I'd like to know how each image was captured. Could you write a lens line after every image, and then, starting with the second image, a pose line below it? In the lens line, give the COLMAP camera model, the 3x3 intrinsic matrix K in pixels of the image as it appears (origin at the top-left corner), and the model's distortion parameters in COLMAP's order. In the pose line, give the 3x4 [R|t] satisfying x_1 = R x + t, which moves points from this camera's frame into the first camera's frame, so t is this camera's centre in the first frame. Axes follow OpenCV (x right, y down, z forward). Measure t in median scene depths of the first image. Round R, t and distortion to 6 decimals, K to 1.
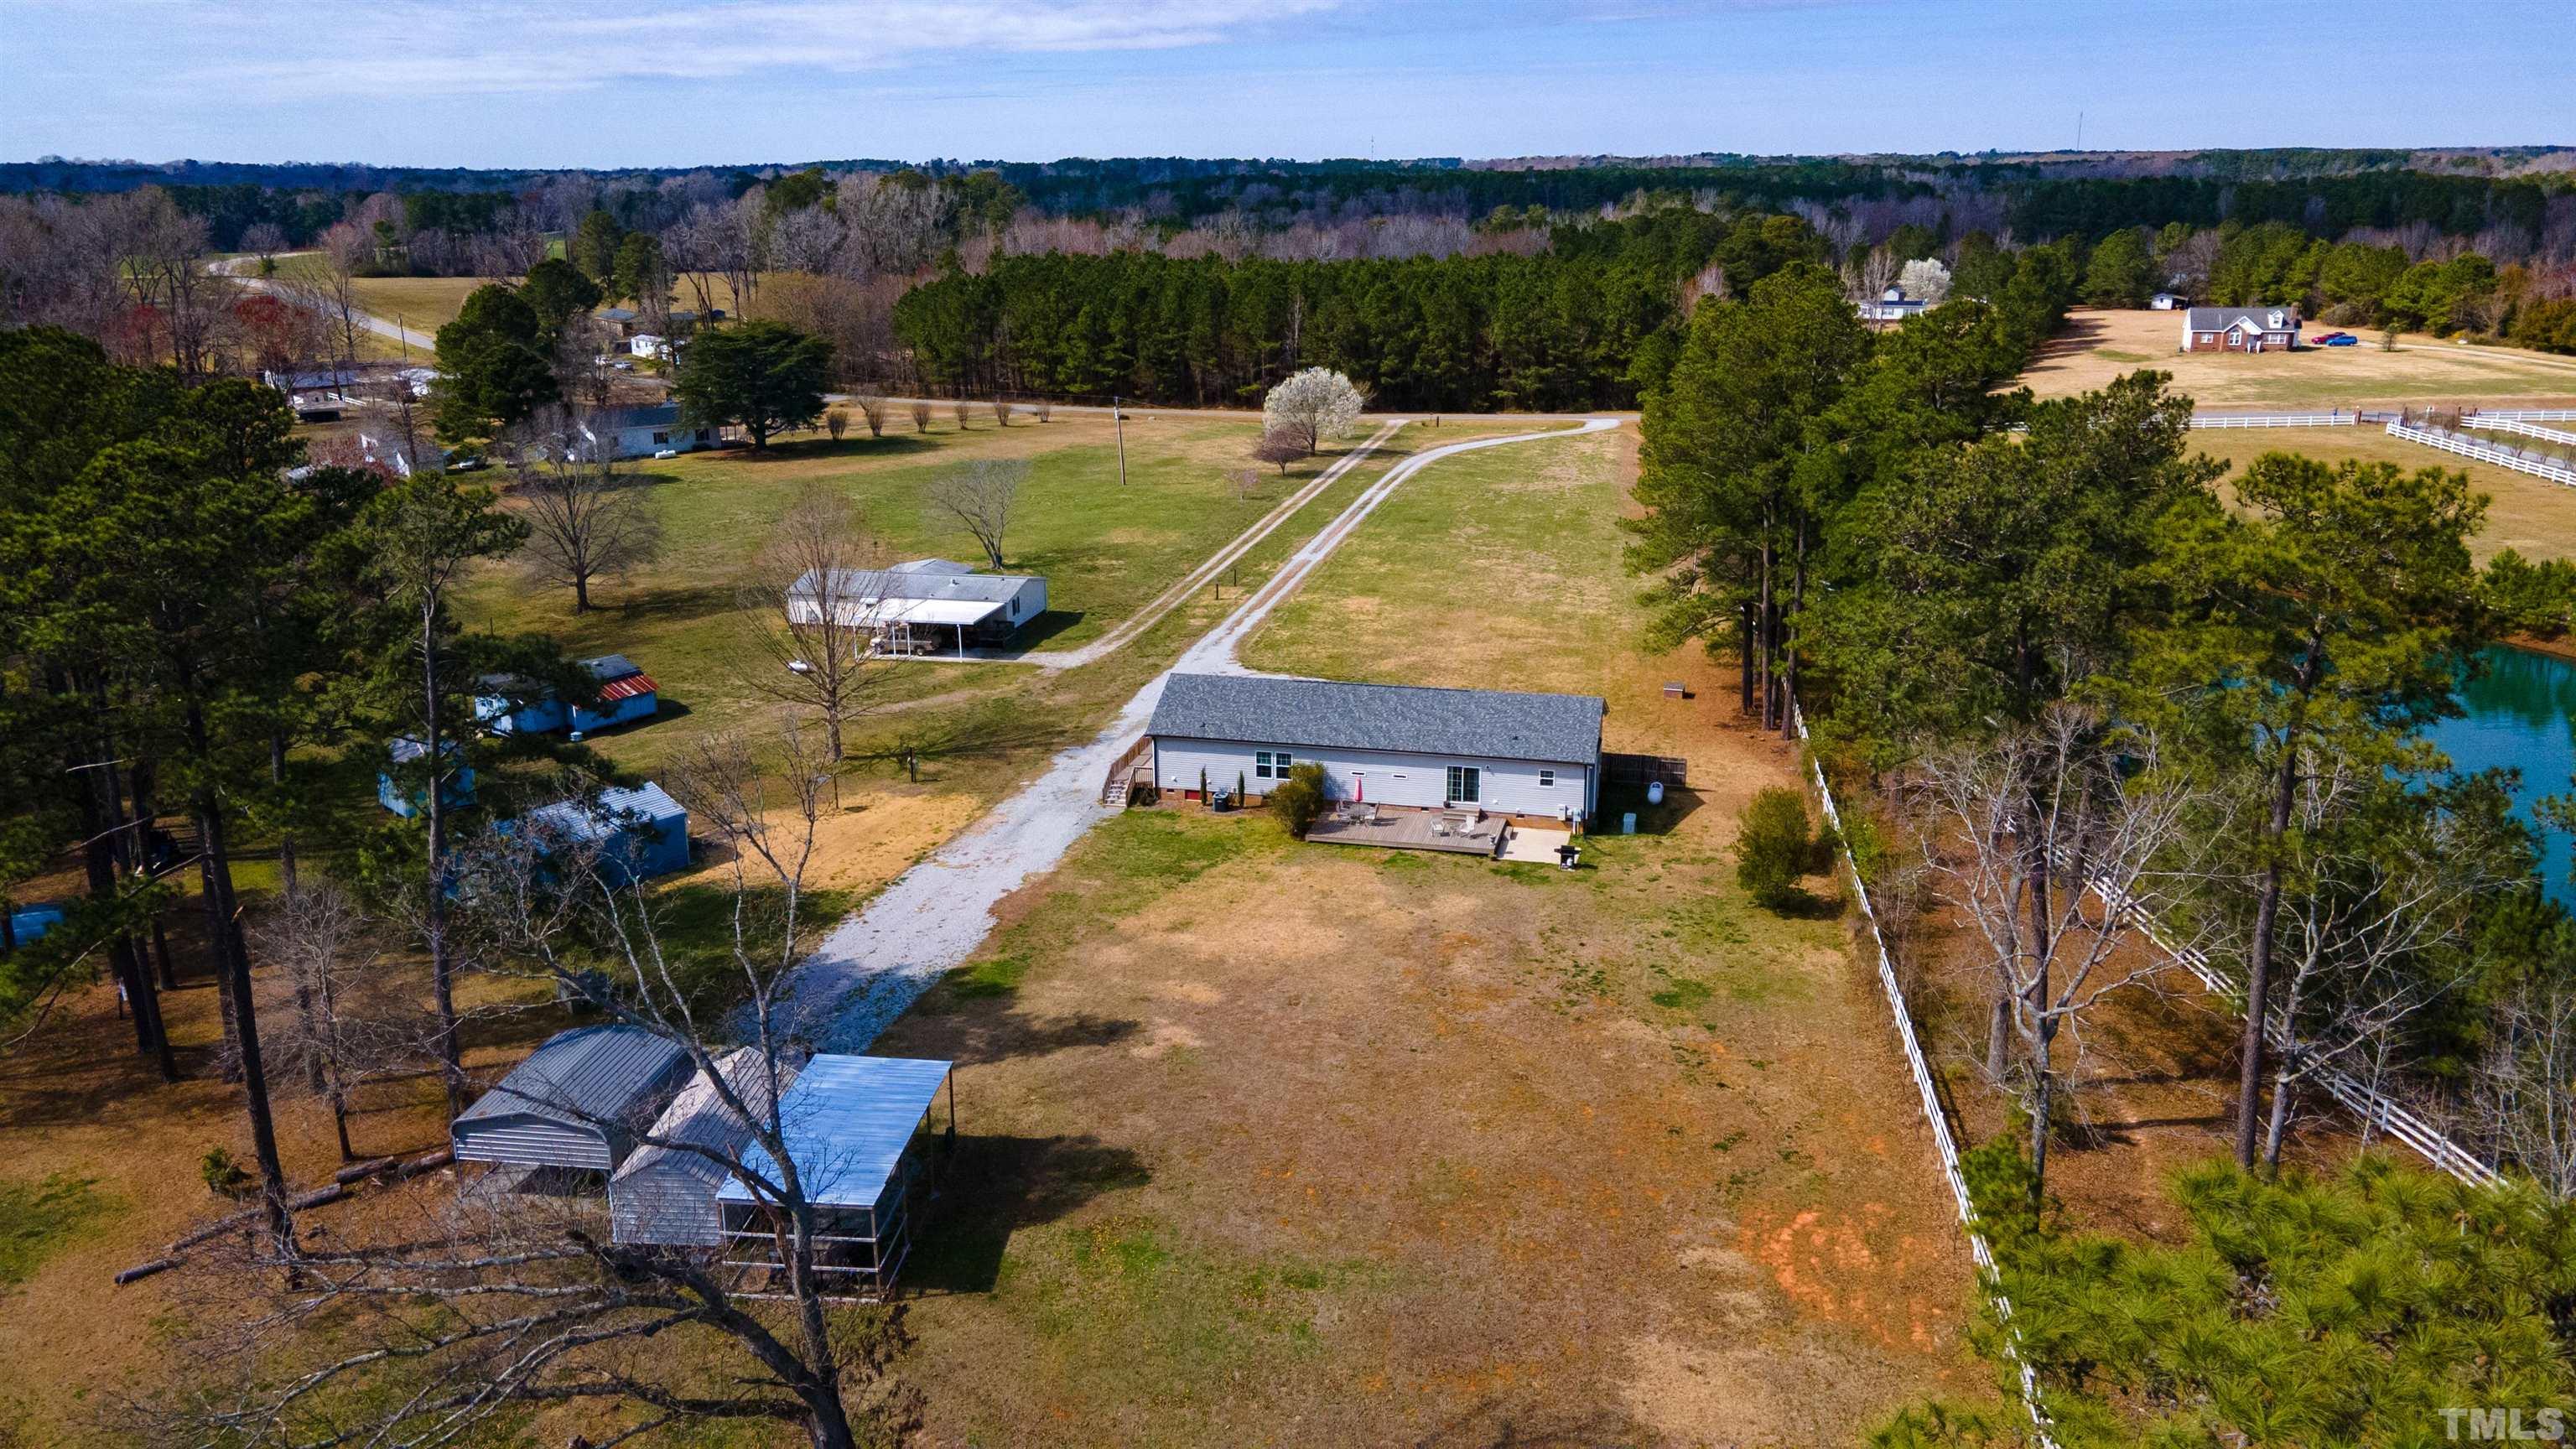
lens RADIAL K [[1848.2, 0, 1288.0], [0, 1848.2, 724.5], [0, 0, 1]] dist [0.003986, 0.000852]
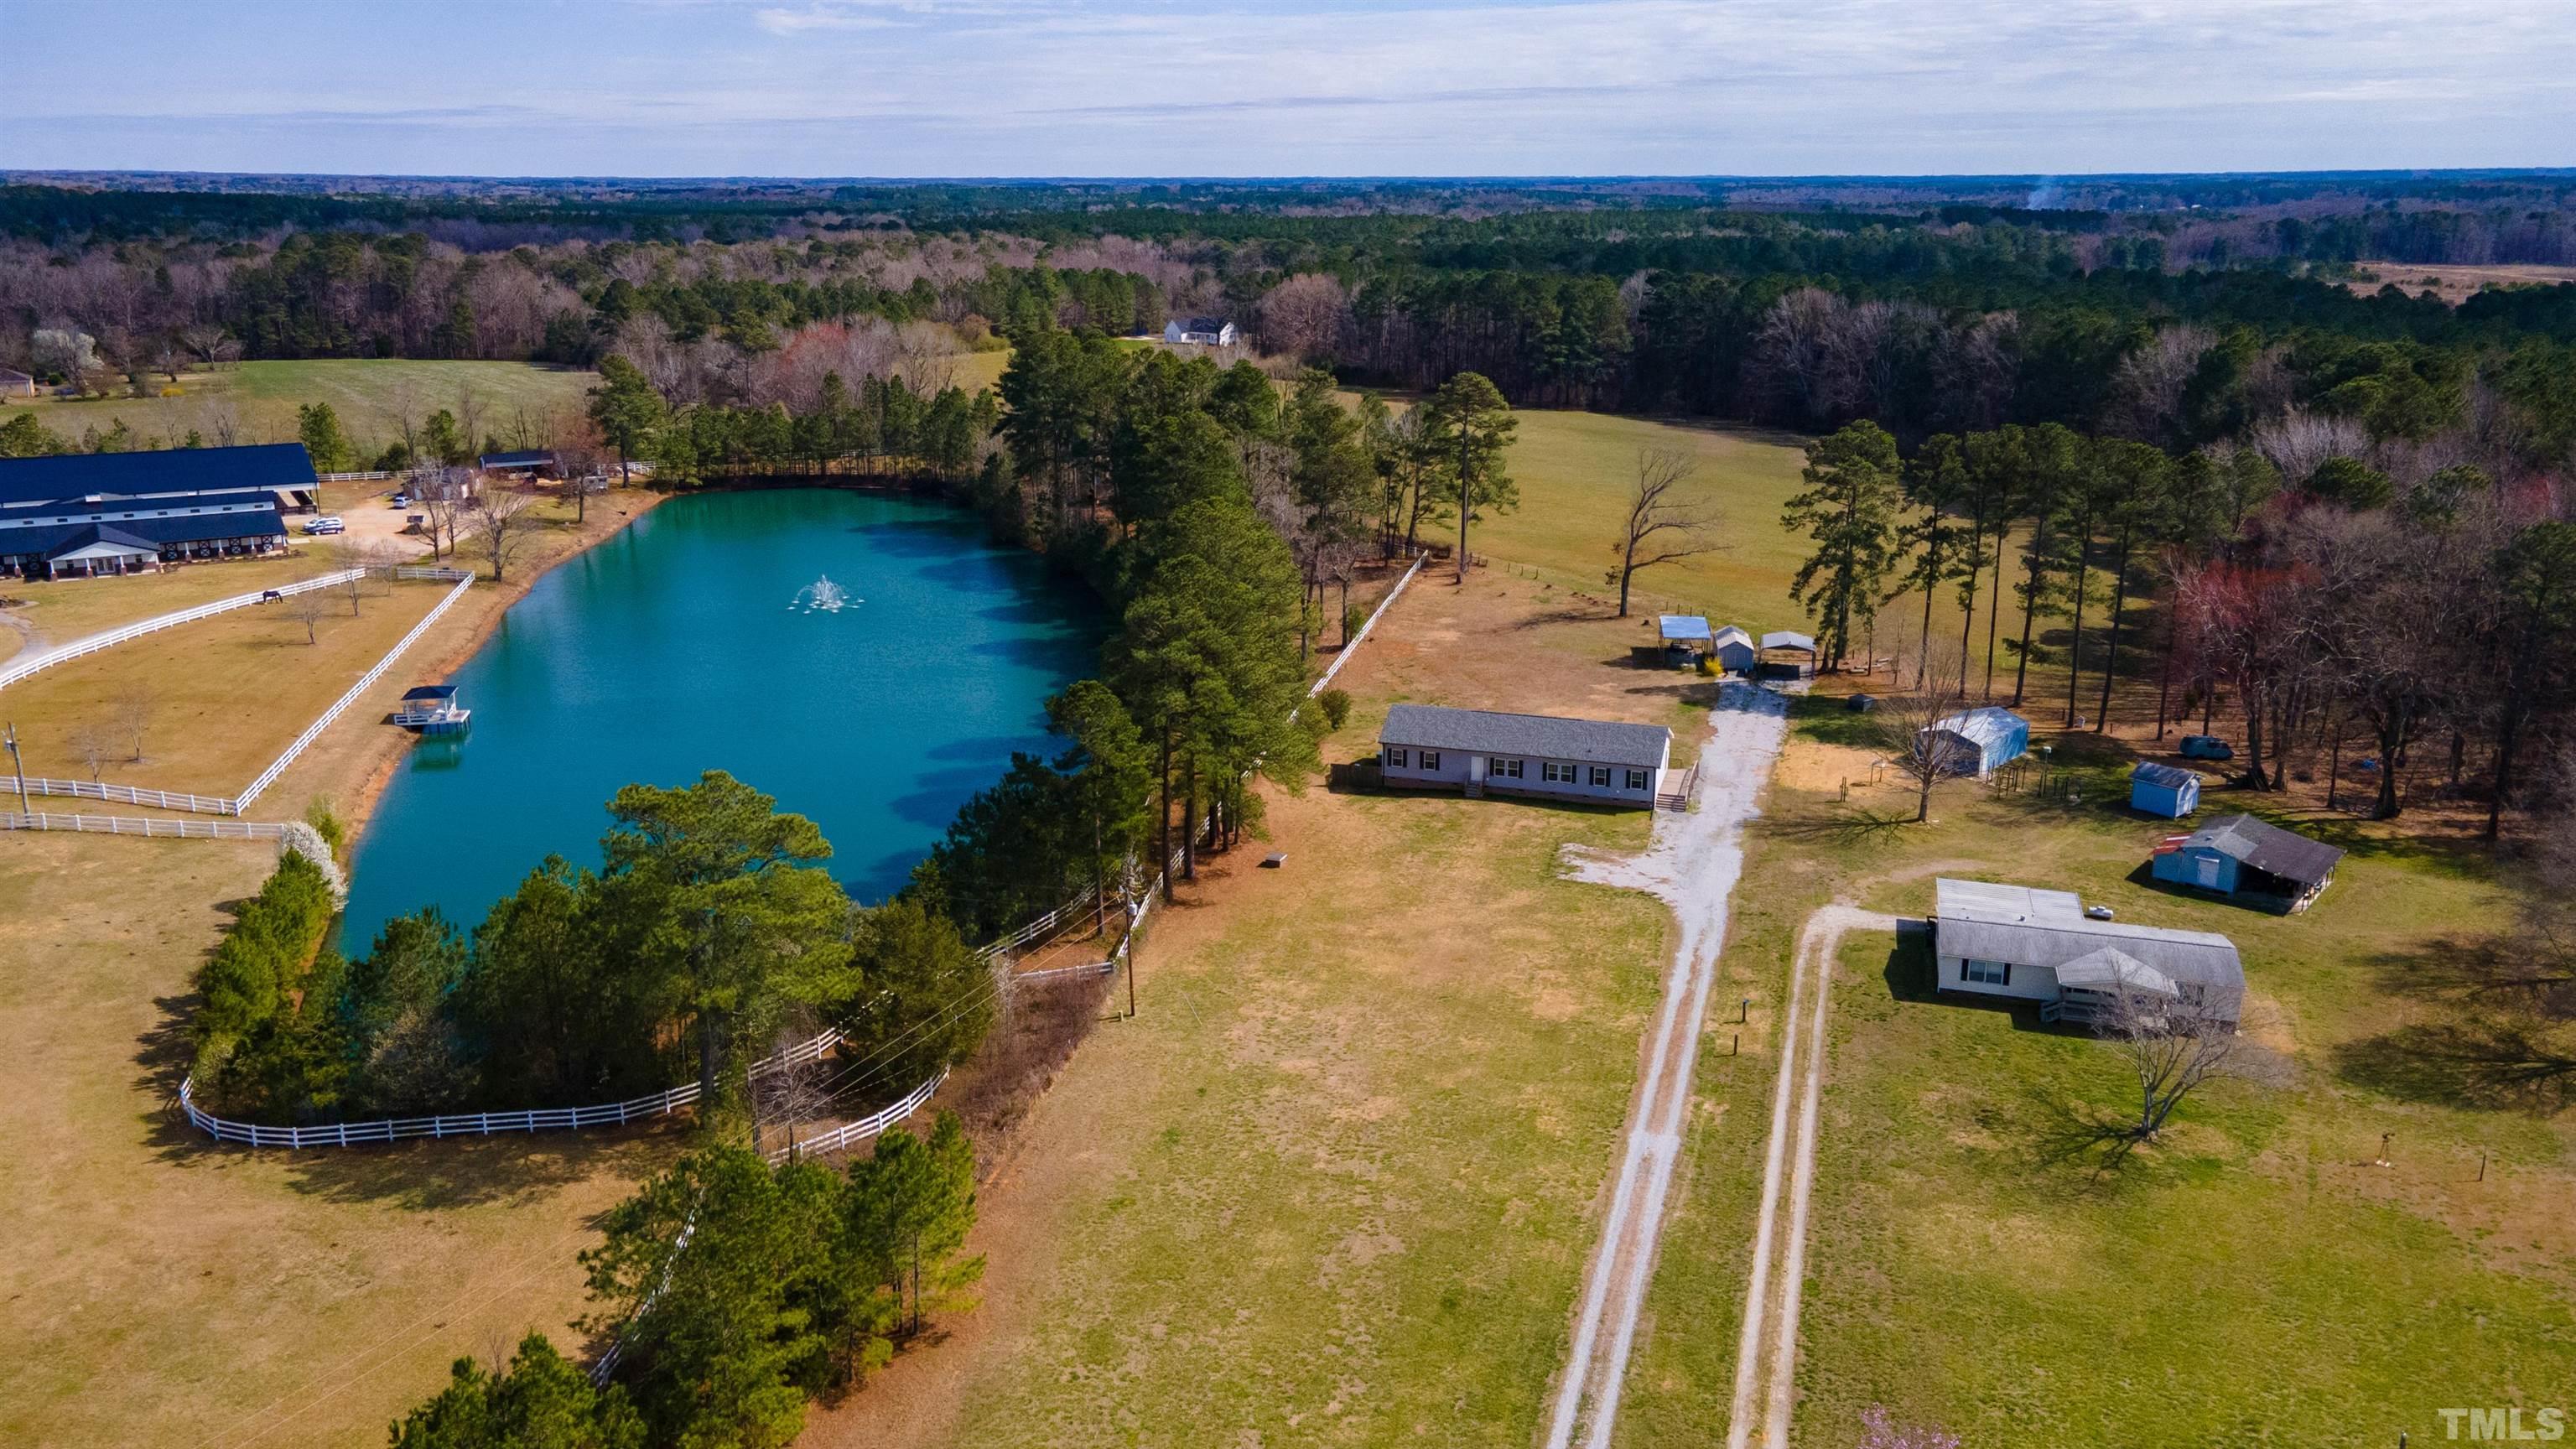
lens RADIAL K [[1848.2, 0, 1288.0], [0, 1848.2, 724.5], [0, 0, 1]] dist [0.003986, 0.000852]
pose [[-0.997924, -0.000716, 0.064406, 0.150329], [0.036832, 0.813982, 0.579721, -0.918876], [-0.052840, 0.580890, -0.812265, 2.296949]]
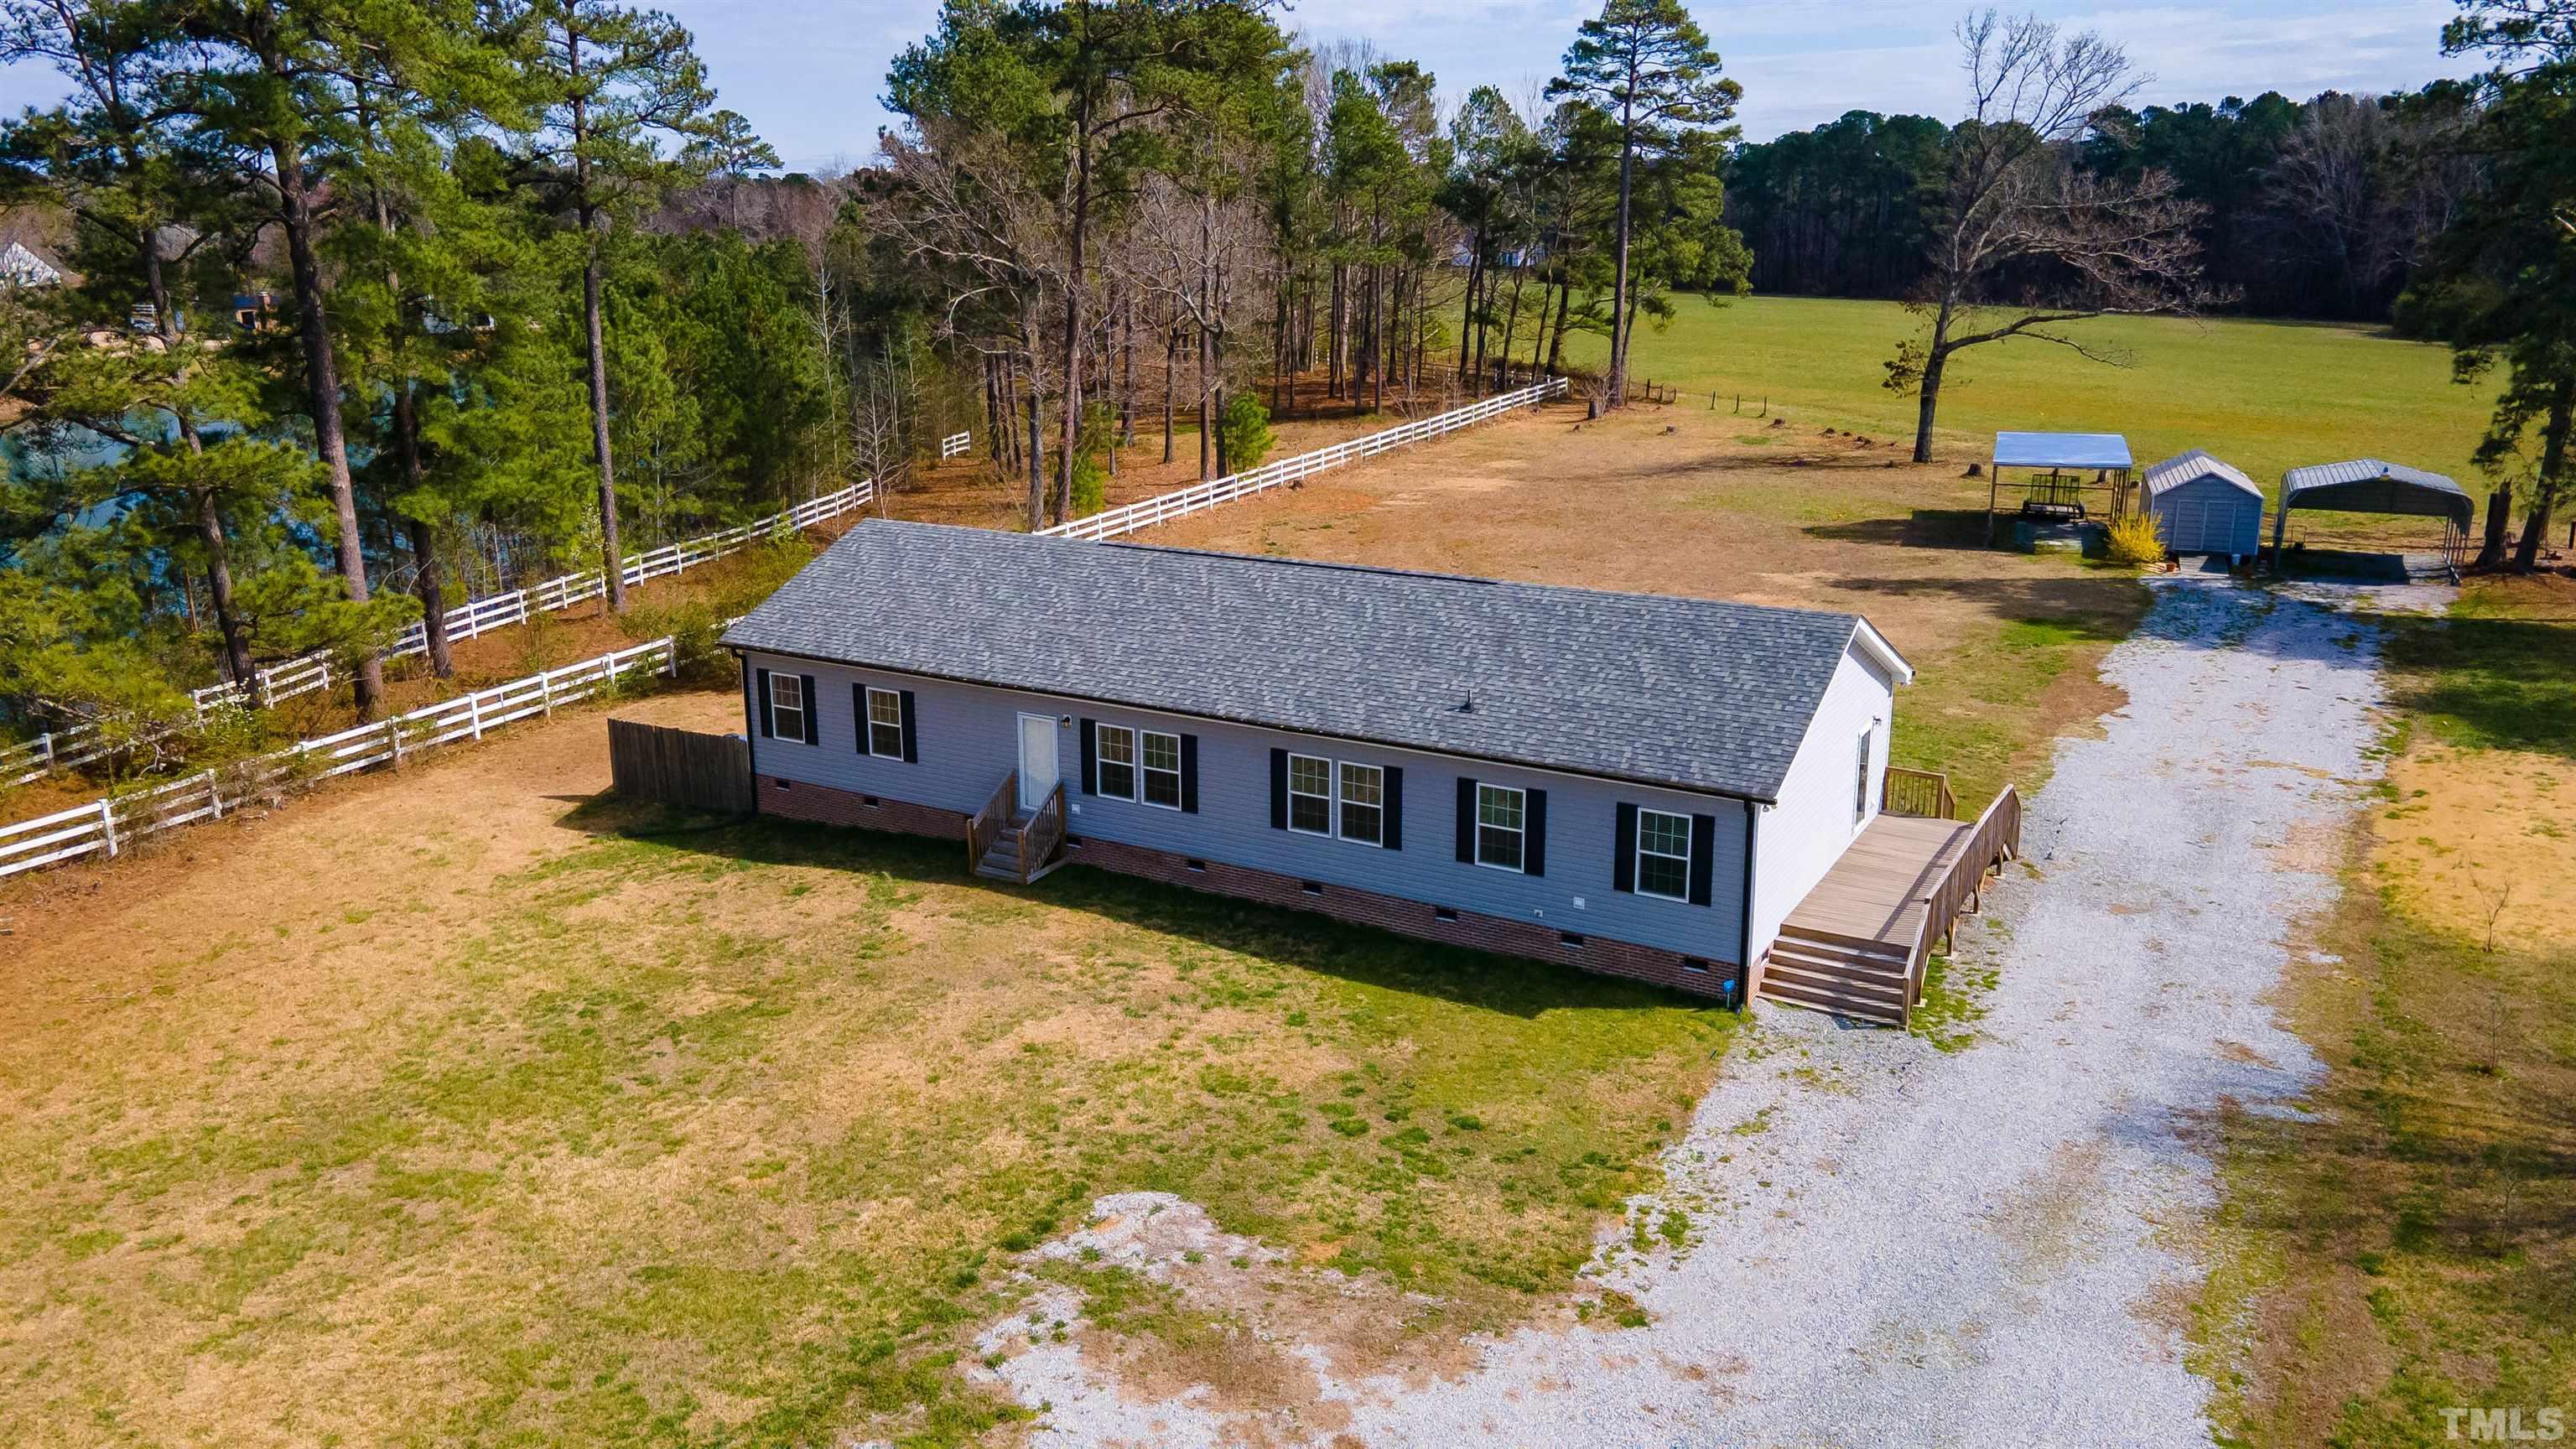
lens RADIAL K [[1848.2, 0, 1288.0], [0, 1848.2, 724.5], [0, 0, 1]] dist [0.003986, 0.000852]
pose [[-0.959023, -0.051332, 0.278639, -0.062920], [0.115520, 0.827151, 0.549978, -0.187641], [-0.258708, 0.559630, -0.787327, 1.324343]]
